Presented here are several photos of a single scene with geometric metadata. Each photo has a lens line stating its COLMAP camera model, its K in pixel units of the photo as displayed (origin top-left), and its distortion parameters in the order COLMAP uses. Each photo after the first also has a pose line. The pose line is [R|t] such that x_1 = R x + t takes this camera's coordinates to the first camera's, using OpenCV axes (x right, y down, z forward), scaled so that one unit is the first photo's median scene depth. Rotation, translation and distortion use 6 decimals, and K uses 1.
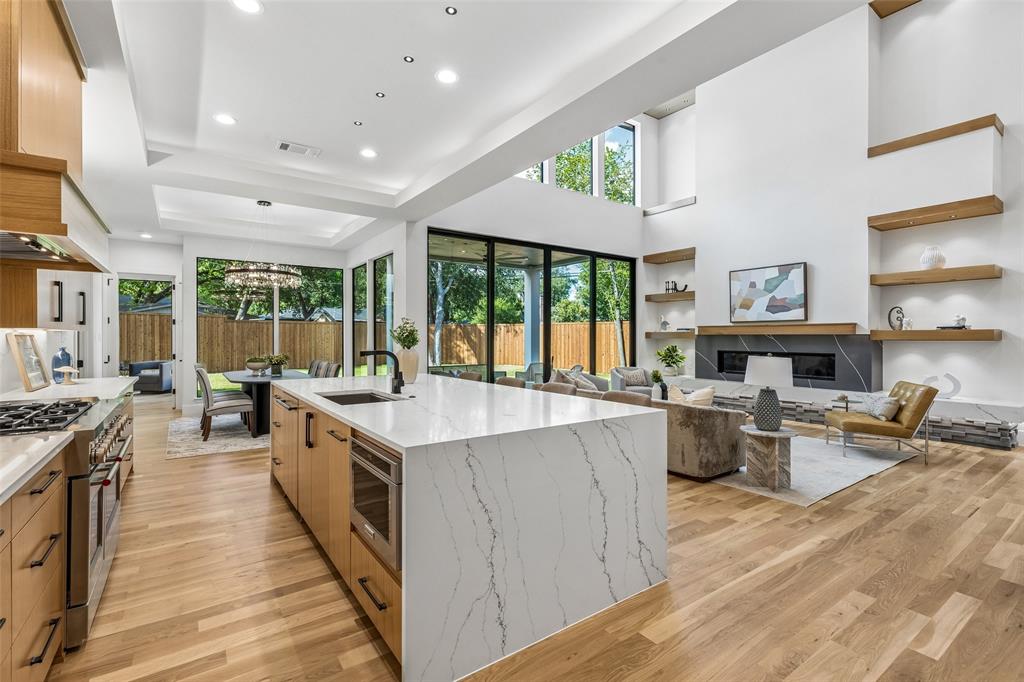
lens RADIAL K [[462.5, 0, 512.5], [0, 462.5, 337.8], [0, 0, 1]] dist [0.019272, 0.000047]
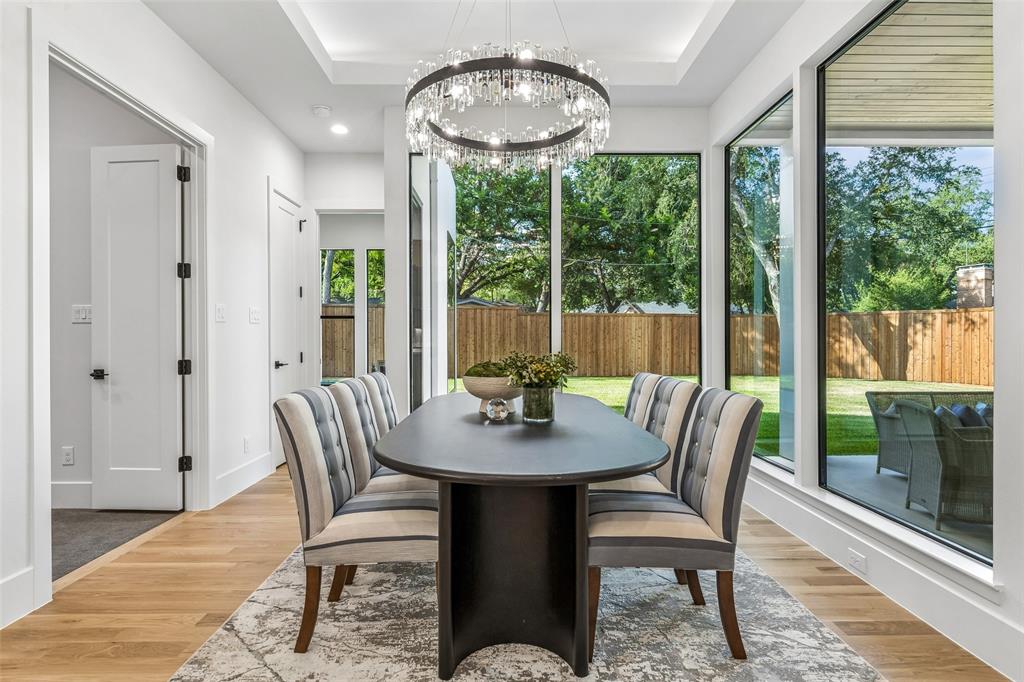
lens RADIAL K [[541.4, 0, 510.1], [0, 541.4, 342.2], [0, 0, 1]] dist [0.000920, 0.000172]
pose [[0.824746, -0.001212, -0.565502, -0.079125], [0.003608, 0.999989, 0.003120, 0.006789], [0.565492, -0.004613, 0.824741, 0.172406]]
